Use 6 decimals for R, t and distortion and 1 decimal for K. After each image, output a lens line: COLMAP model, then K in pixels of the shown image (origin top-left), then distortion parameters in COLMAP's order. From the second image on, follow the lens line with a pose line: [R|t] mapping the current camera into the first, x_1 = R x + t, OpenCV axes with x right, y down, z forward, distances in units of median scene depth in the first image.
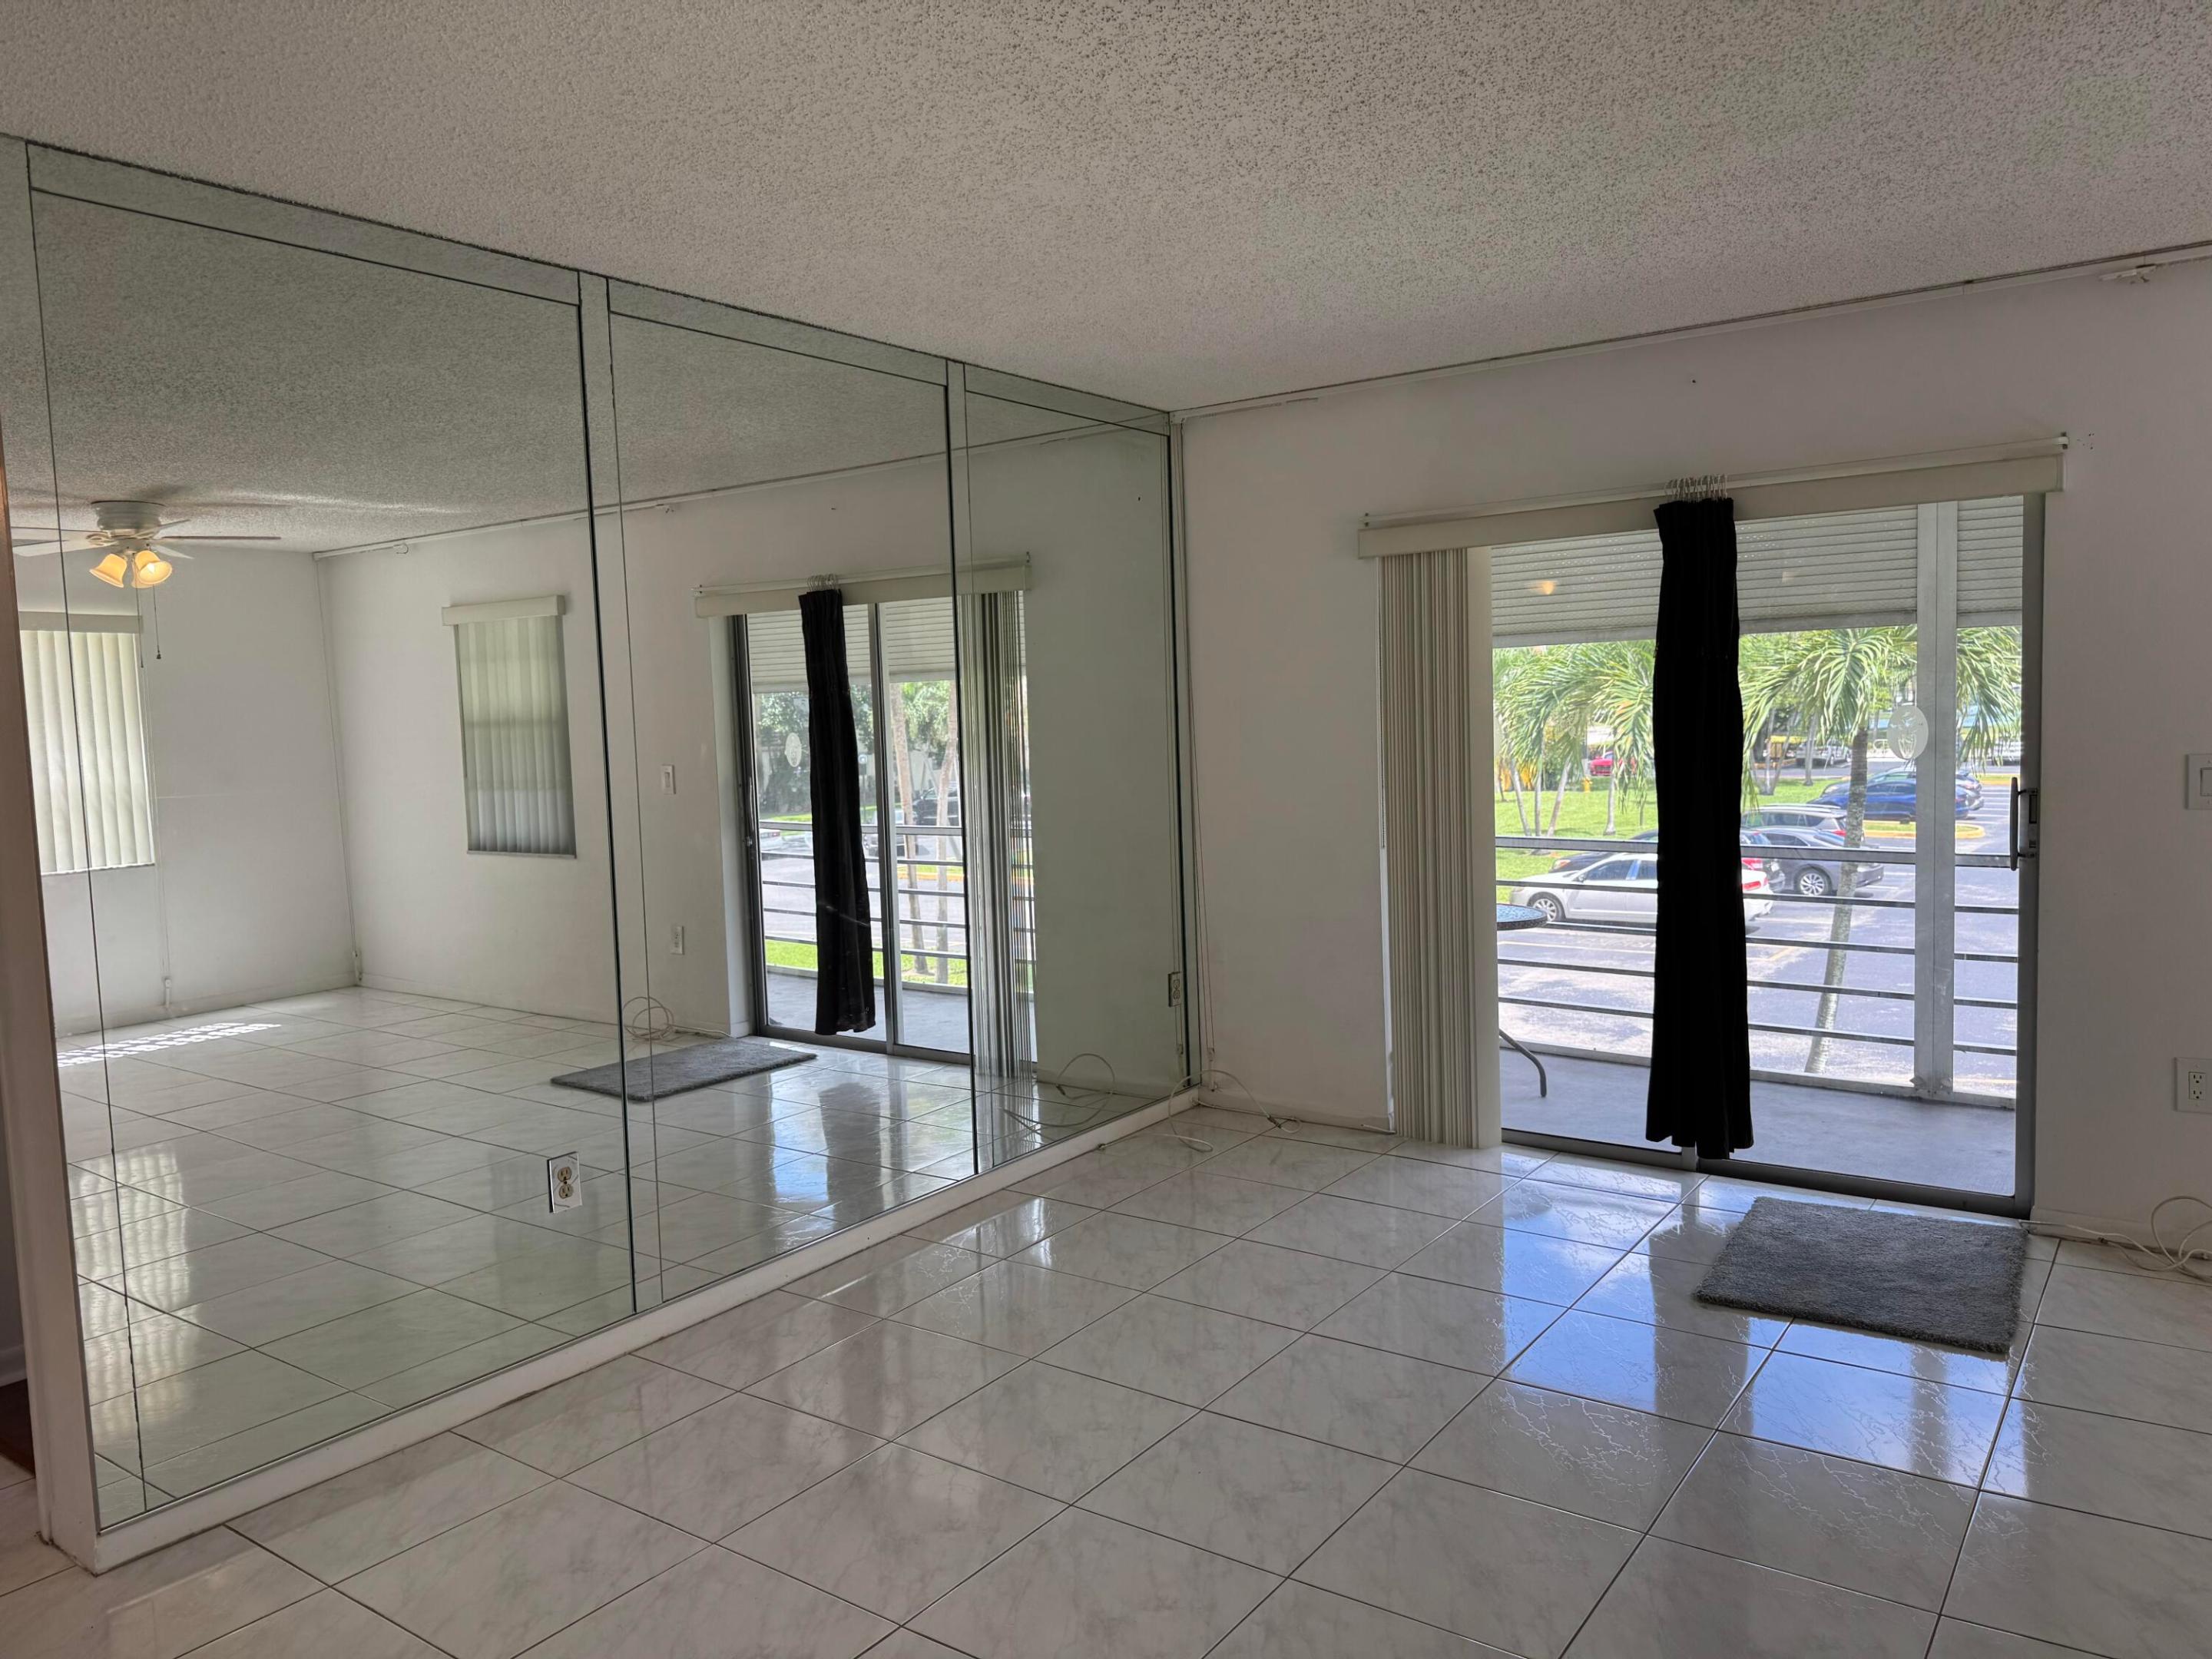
lens RADIAL K [[1542.1, 0, 1135.3], [0, 1542.1, 787.6], [0, 0, 1]] dist [0.029474, -0.081443]
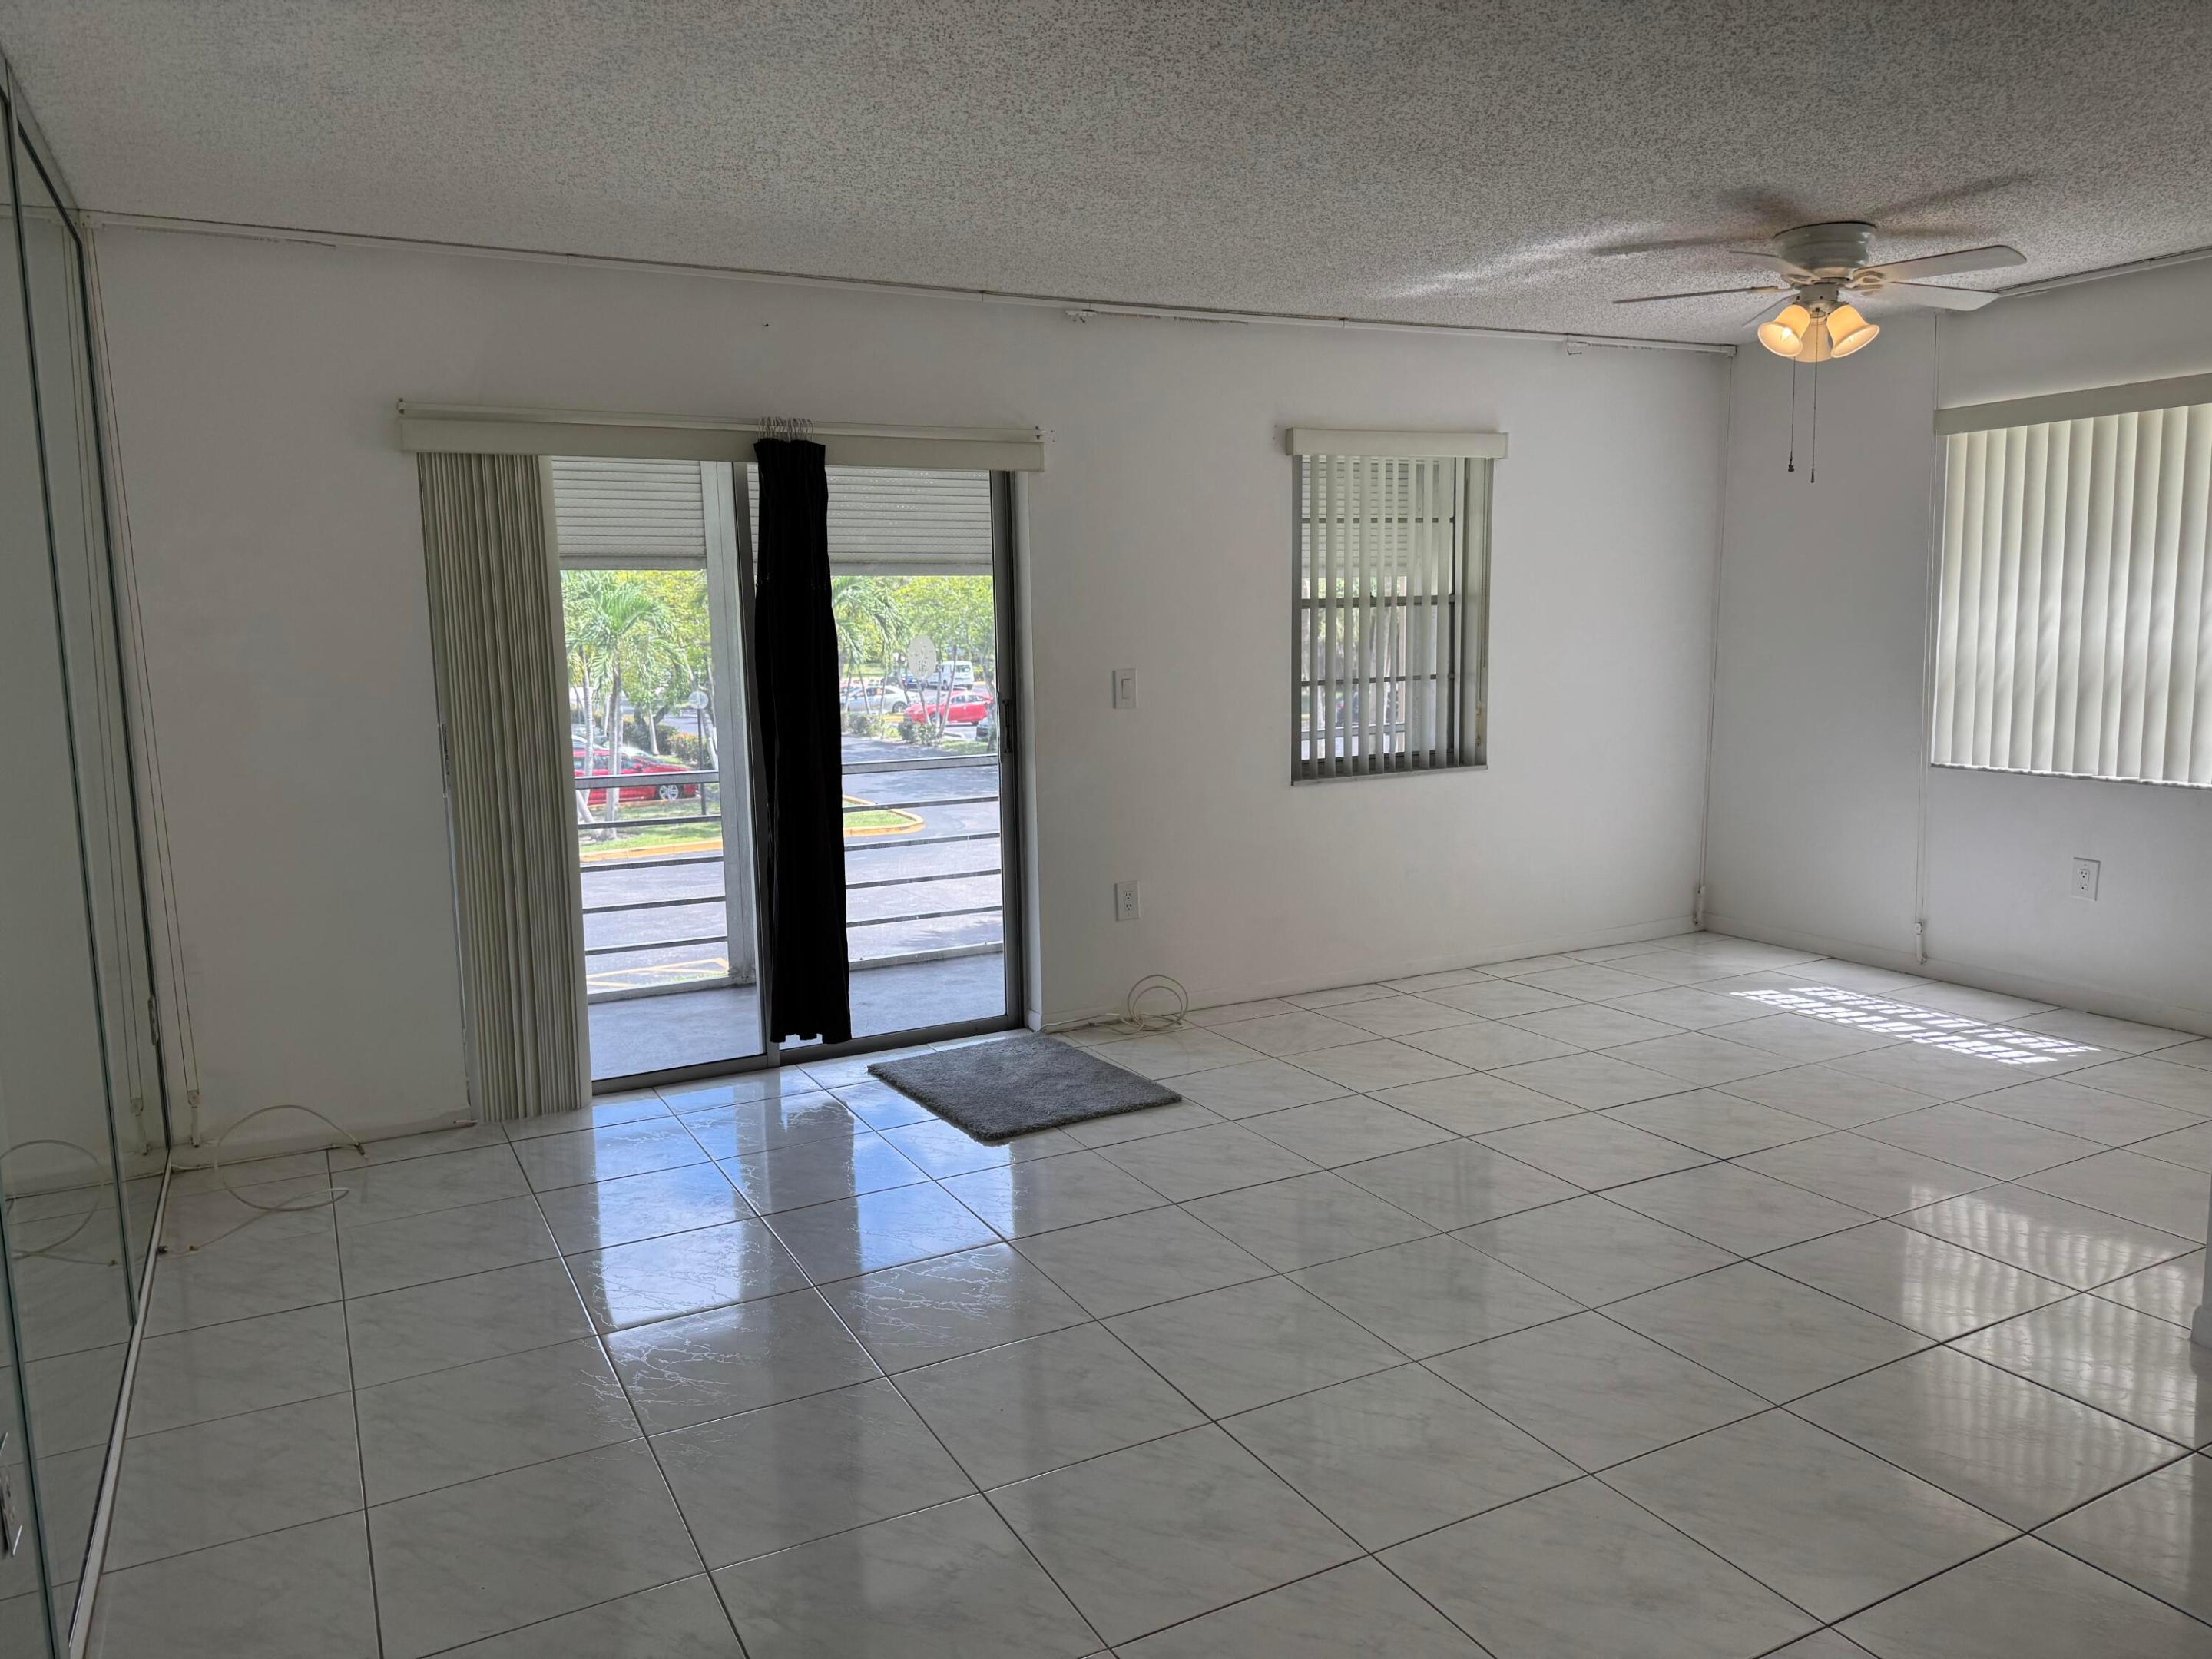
lens RADIAL K [[1484.1, 0, 1106.0], [0, 1484.1, 829.5], [0, 0, 1]] dist [0.001790, -0.000197]
pose [[0.429471, -0.102716, 0.897220, -0.489833], [0.048729, 0.994699, 0.090551, -0.000937], [-0.901765, 0.004832, 0.432199, 0.362623]]
